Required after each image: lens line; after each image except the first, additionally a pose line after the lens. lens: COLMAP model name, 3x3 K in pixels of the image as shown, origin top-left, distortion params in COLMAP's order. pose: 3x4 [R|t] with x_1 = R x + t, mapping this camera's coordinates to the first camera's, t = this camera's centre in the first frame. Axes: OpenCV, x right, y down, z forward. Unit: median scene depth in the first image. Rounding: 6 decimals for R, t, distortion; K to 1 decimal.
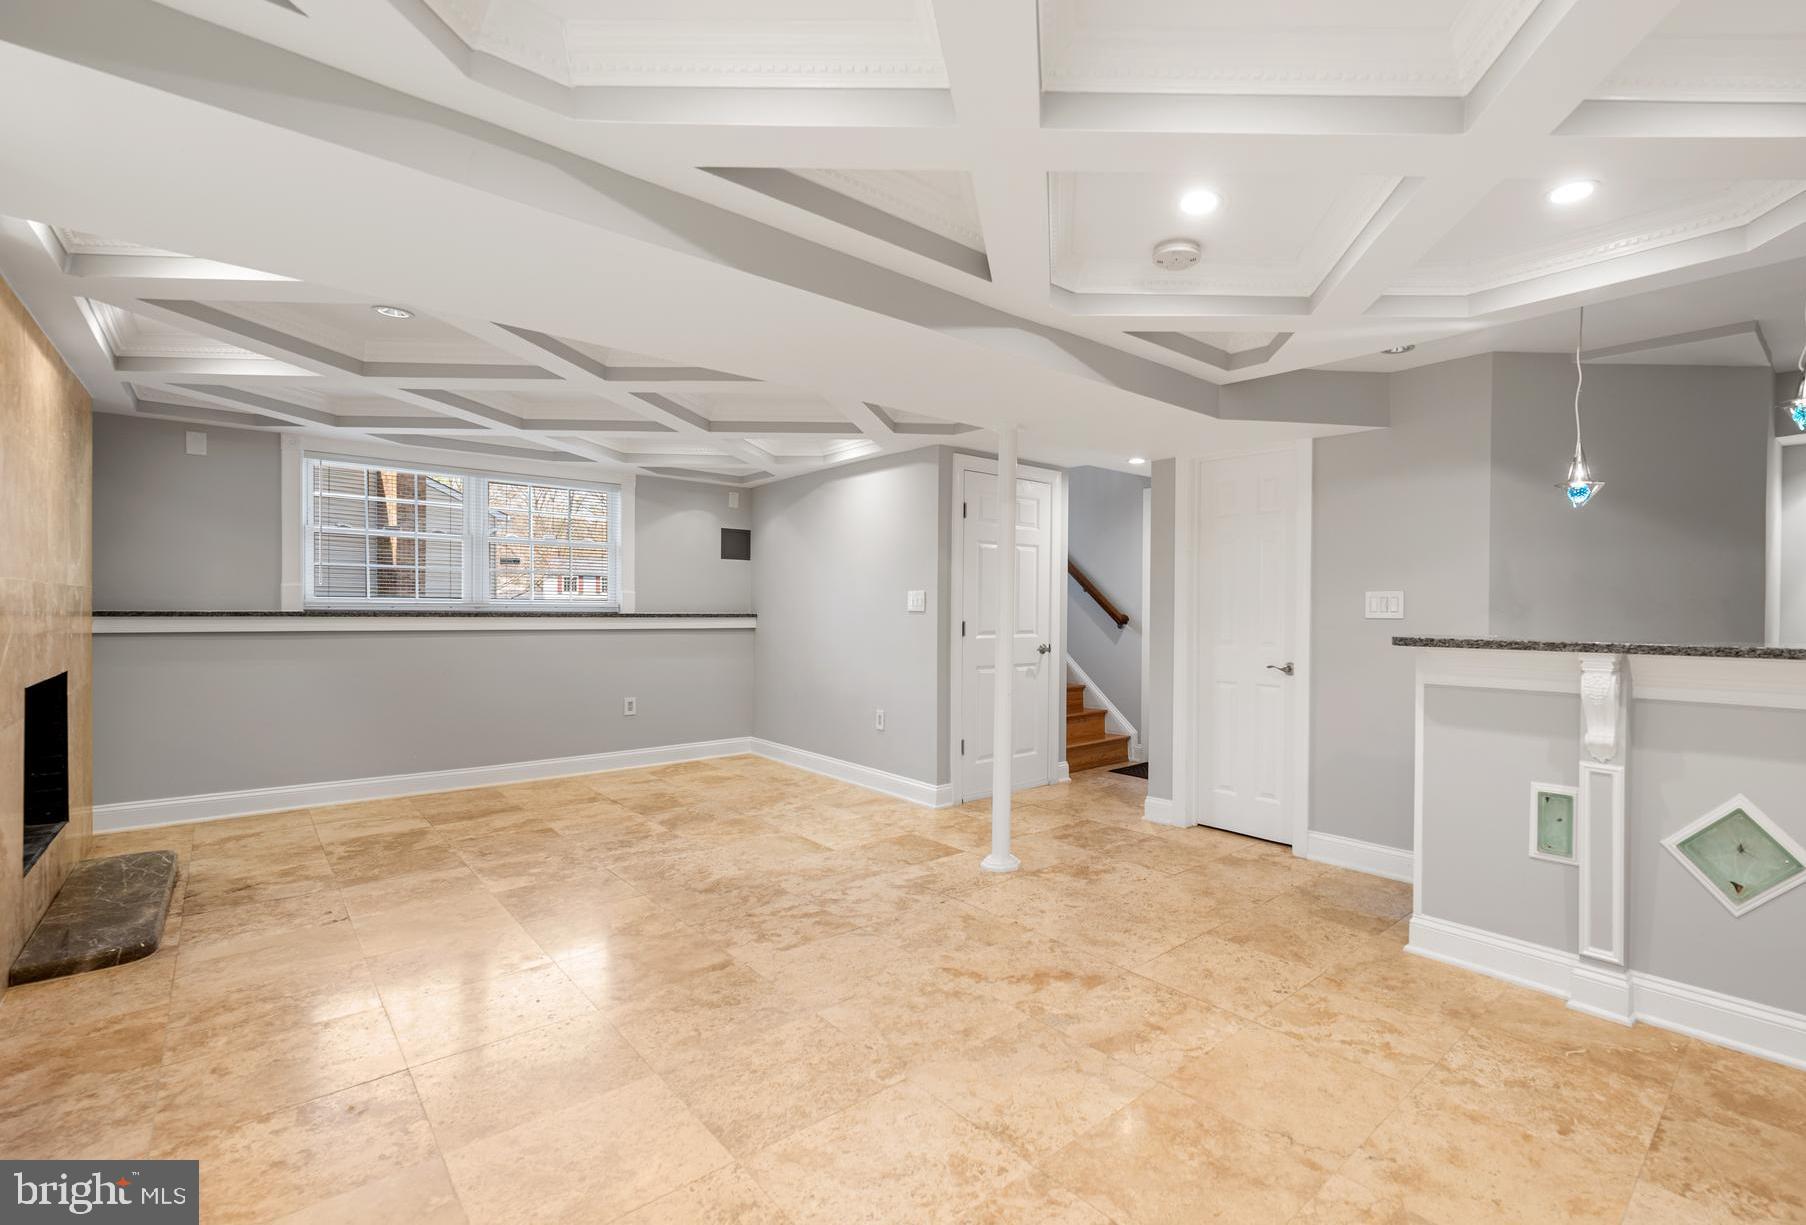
lens RADIAL K [[807.4, 0, 1011.2], [0, 807.4, 619.7], [0, 0, 1]] dist [0.002007, -0.001465]
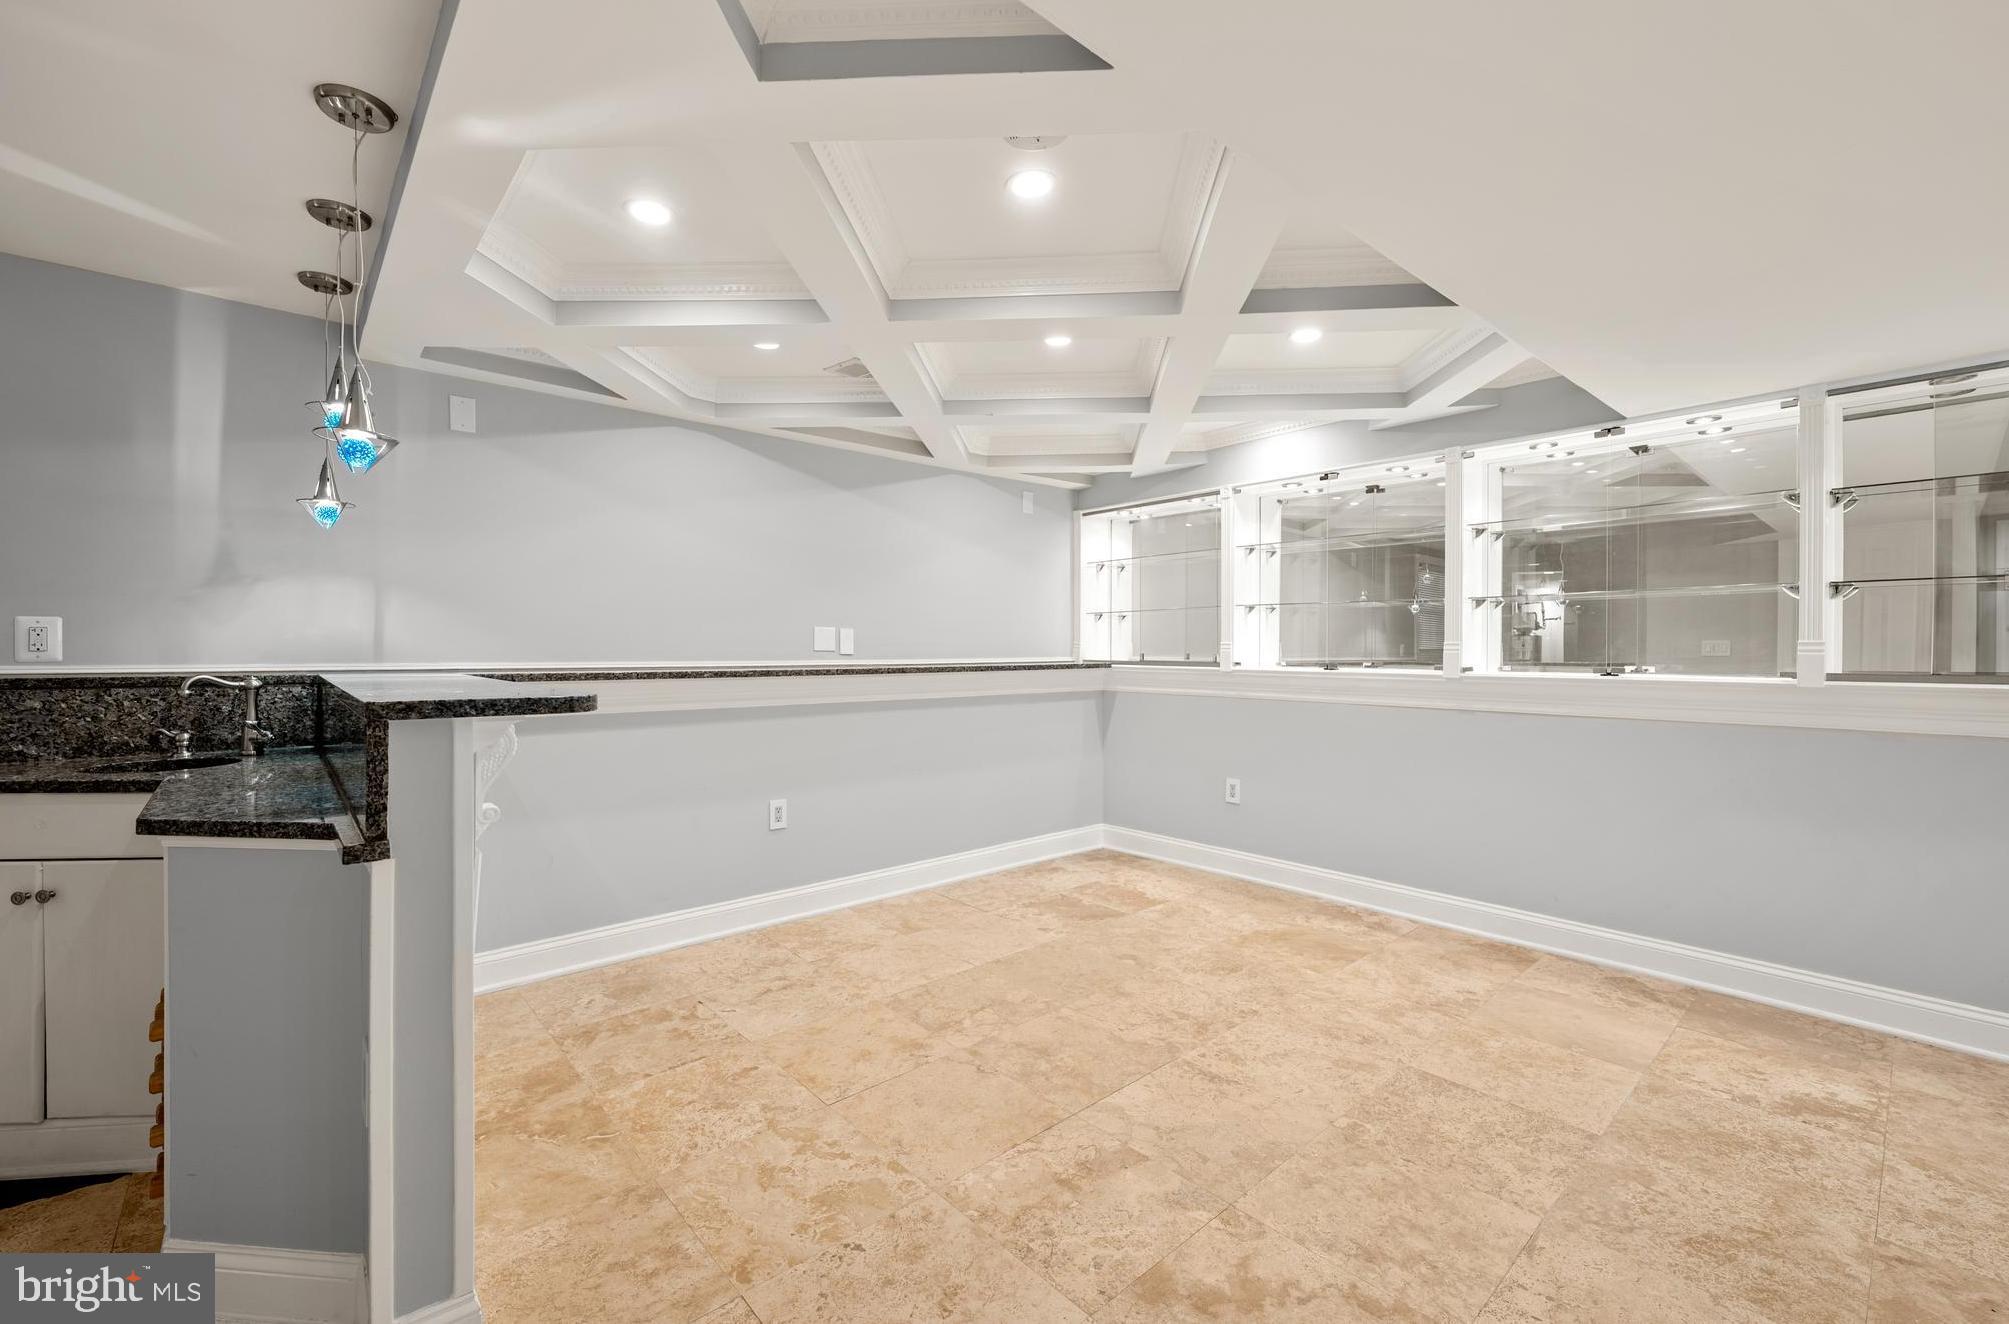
lens RADIAL K [[823.8, 0, 973.7], [0, 823.8, 664.3], [0, 0, 1]] dist [0.001484, -0.001153]
pose [[-0.998472, -0.008087, 0.054660, 0.143167], [-0.006479, 0.999543, 0.029518, -0.011818], [-0.054874, 0.029119, -0.998069, 1.121318]]
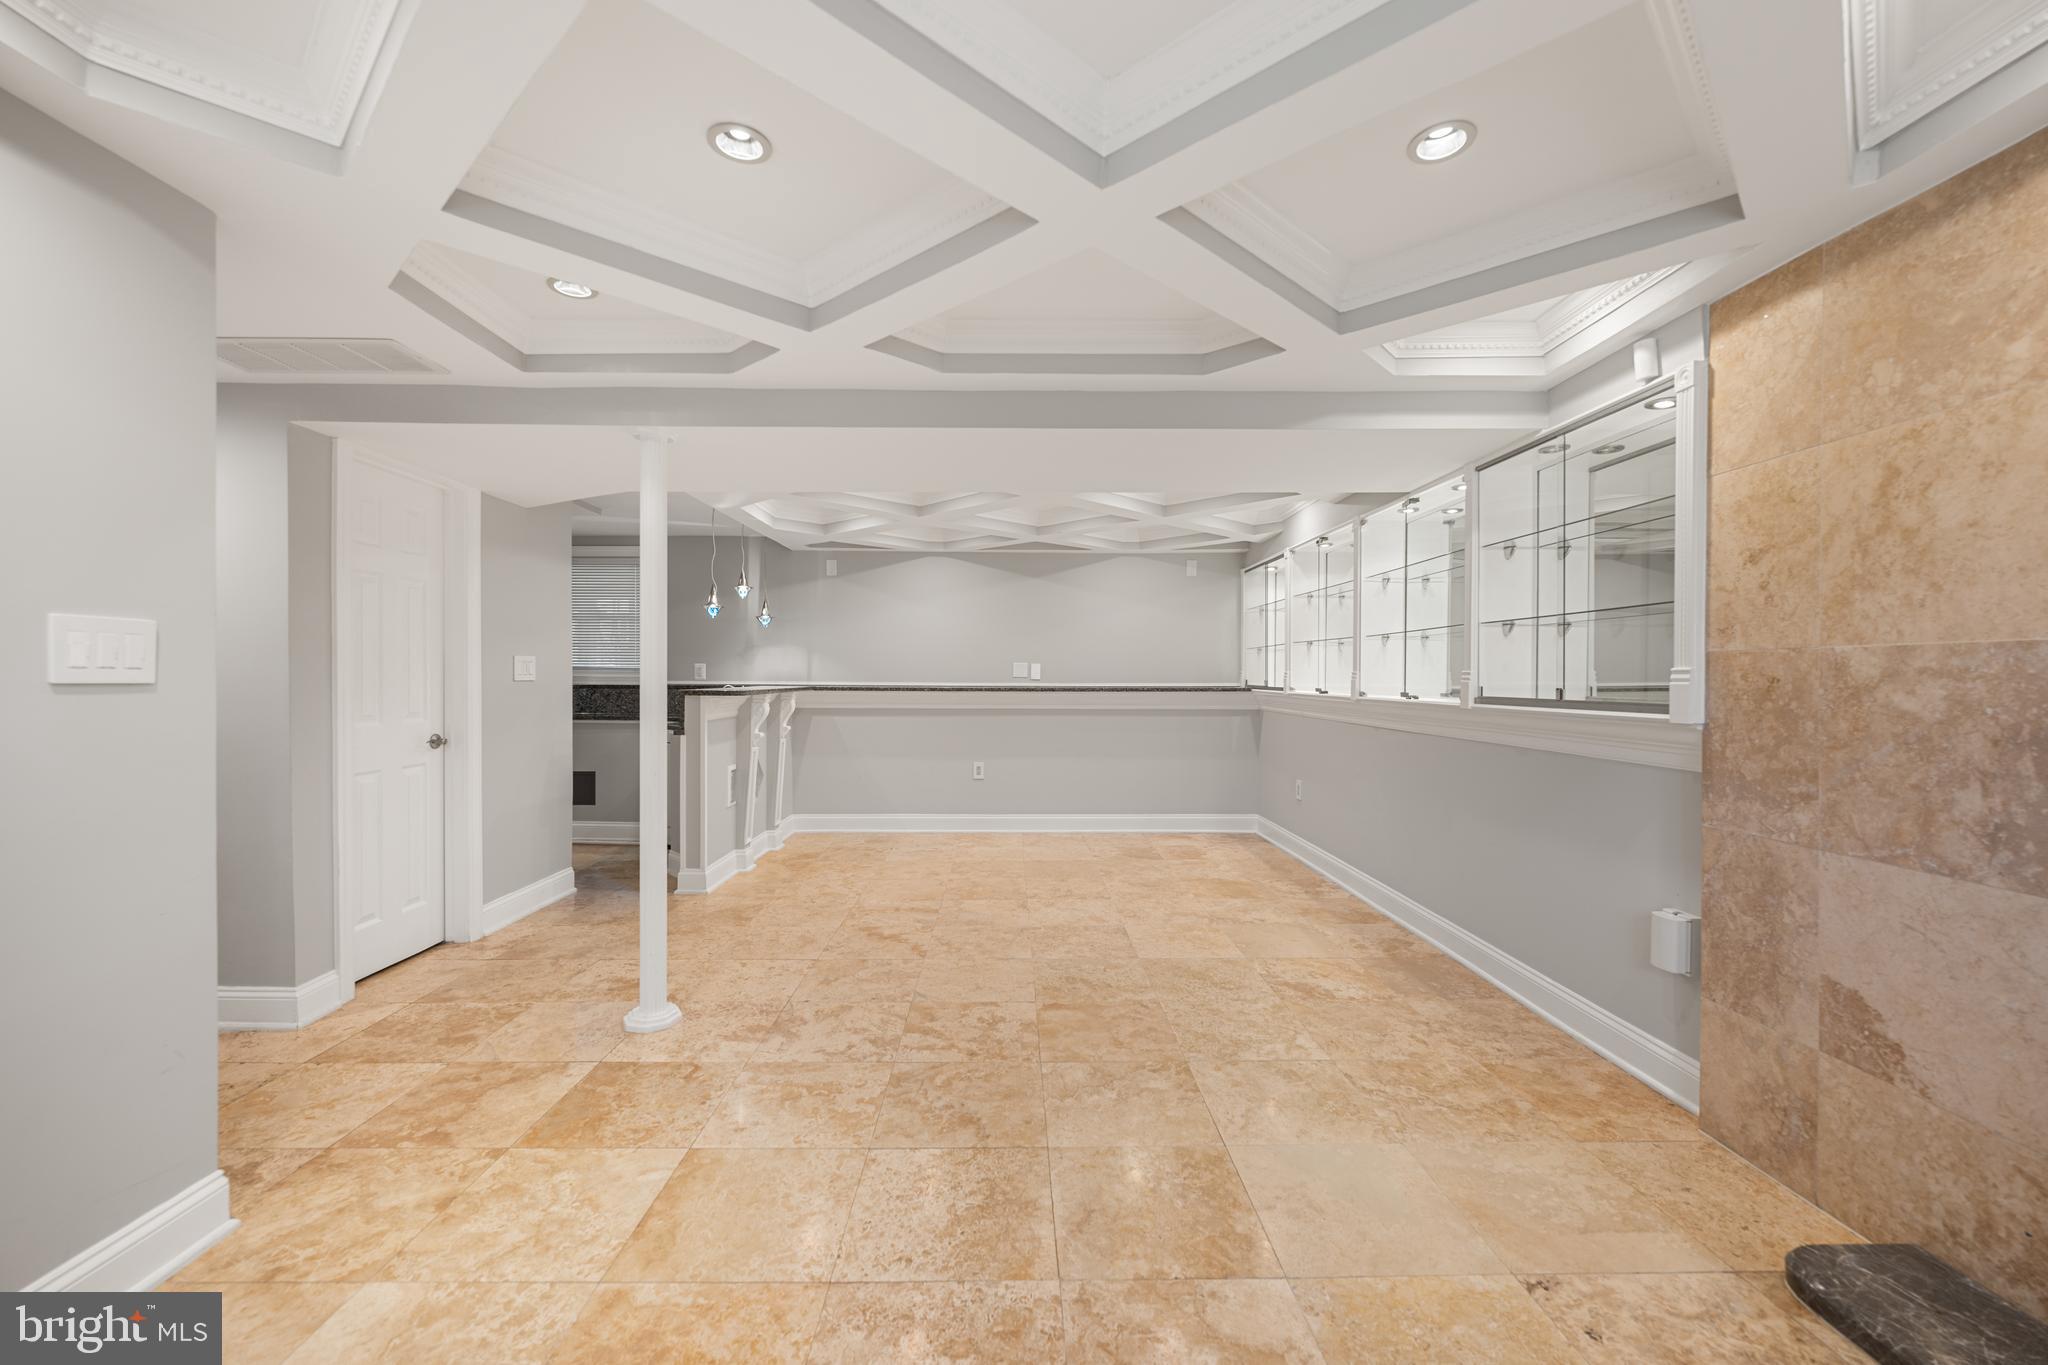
lens RADIAL K [[821.9, 0, 1020.8], [0, 821.9, 680.8], [0, 0, 1]] dist [-0.002900, 0.001364]
pose [[-0.731773, -0.014522, 0.681394, -0.787153], [0.000103, 0.999771, 0.021419, -0.025317], [-0.681549, 0.015744, -0.731603, 1.342070]]
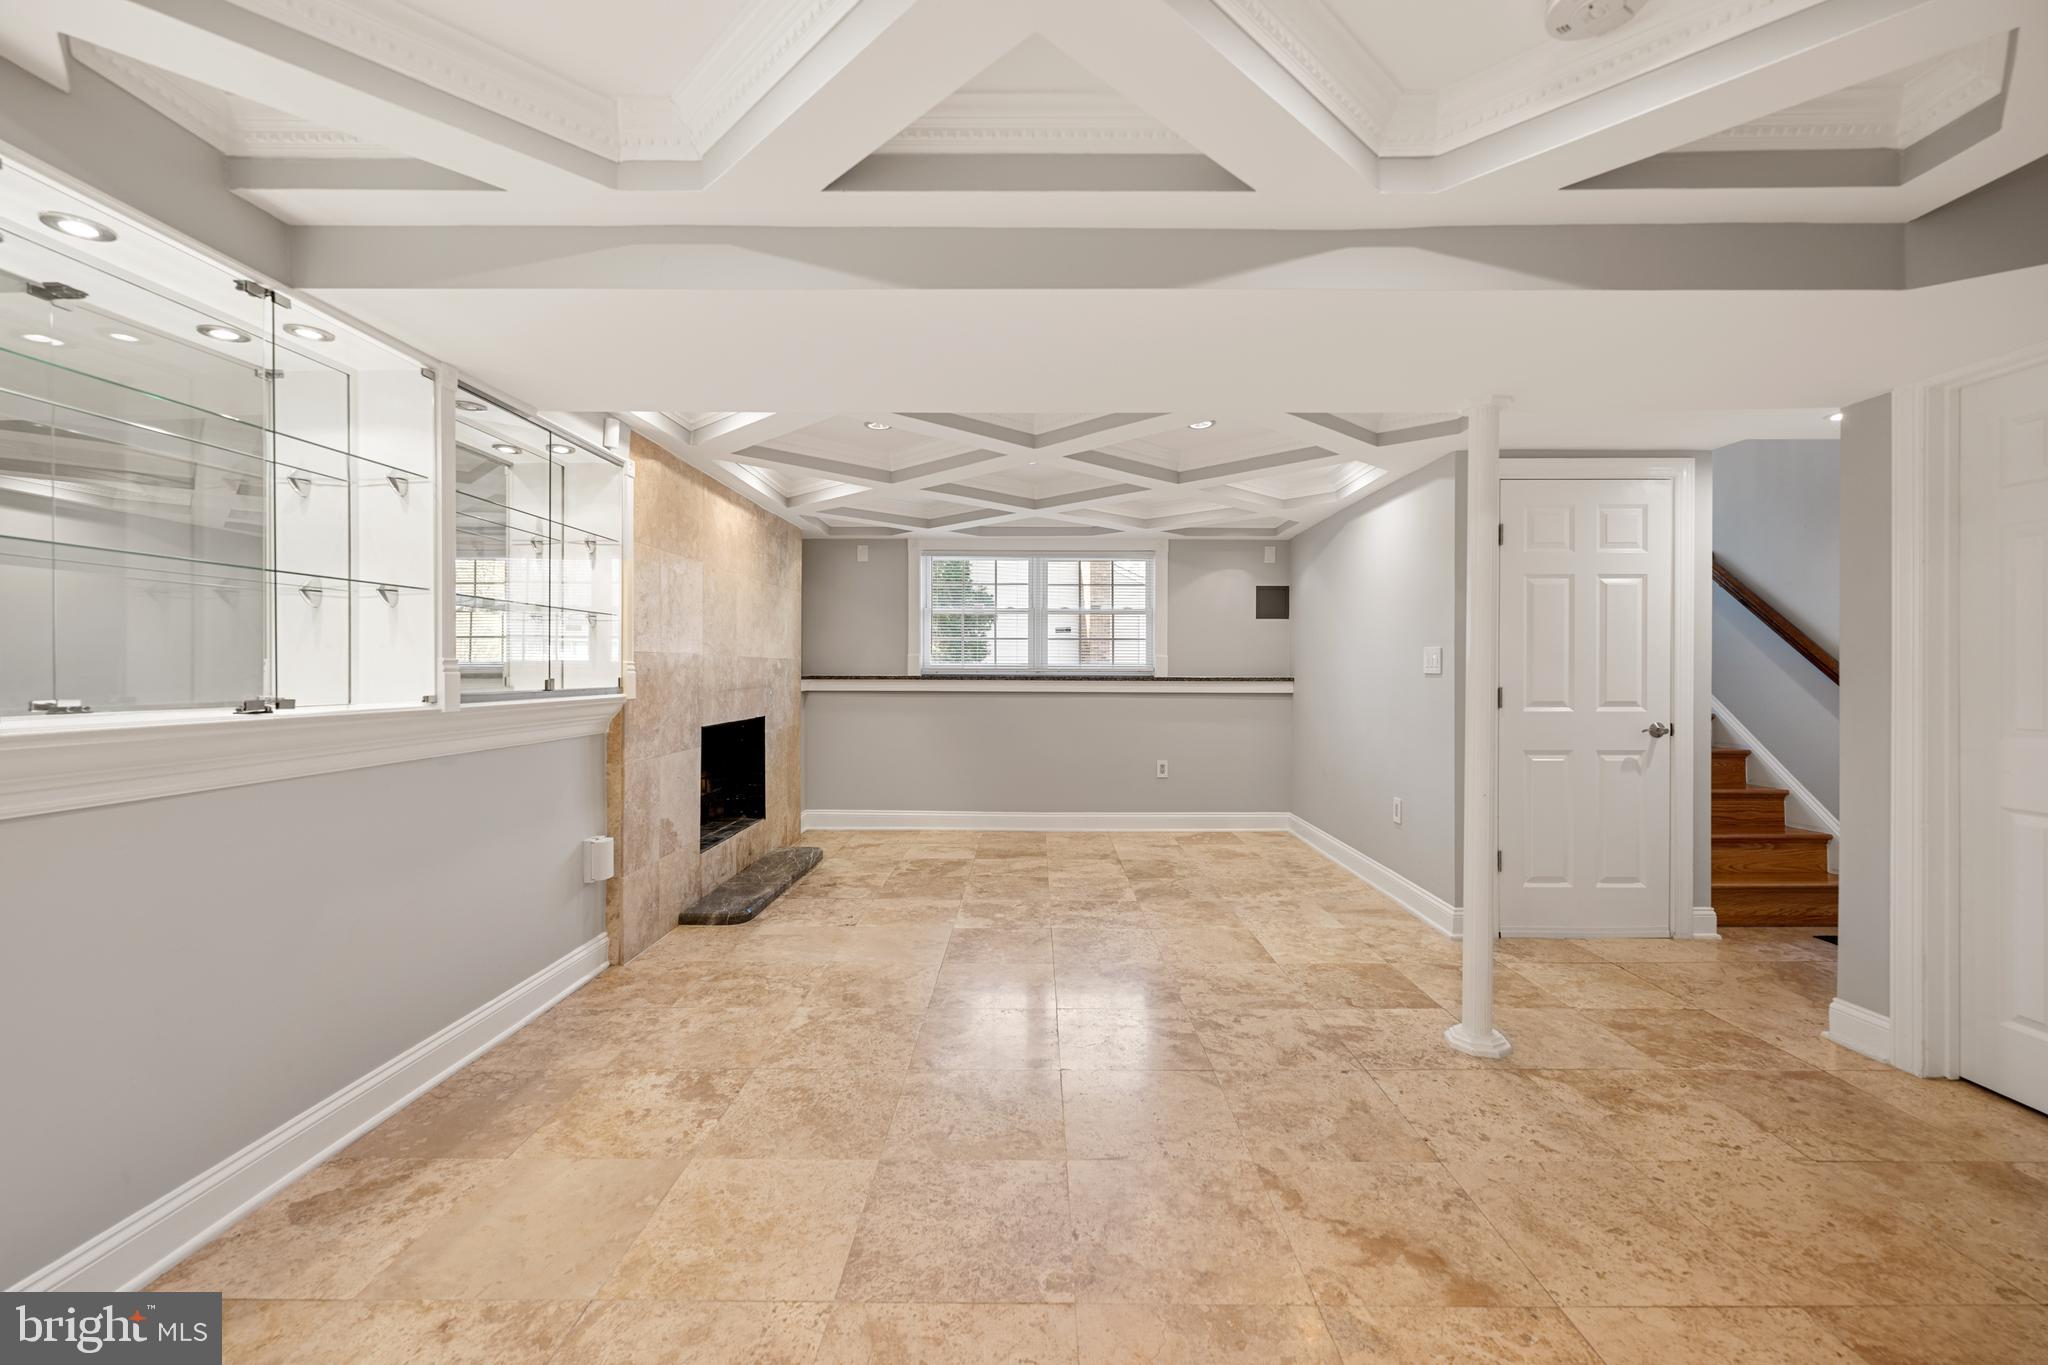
lens RADIAL K [[821.9, 0, 1033.5], [0, 821.9, 672.5], [0, 0, 1]] dist [-0.002900, 0.001364]
pose [[0.719993, -0.004933, -0.693964, 0.204990], [-0.004964, 0.999913, -0.012258, -0.000211], [0.693964, 0.012270, 0.719905, 0.237314]]
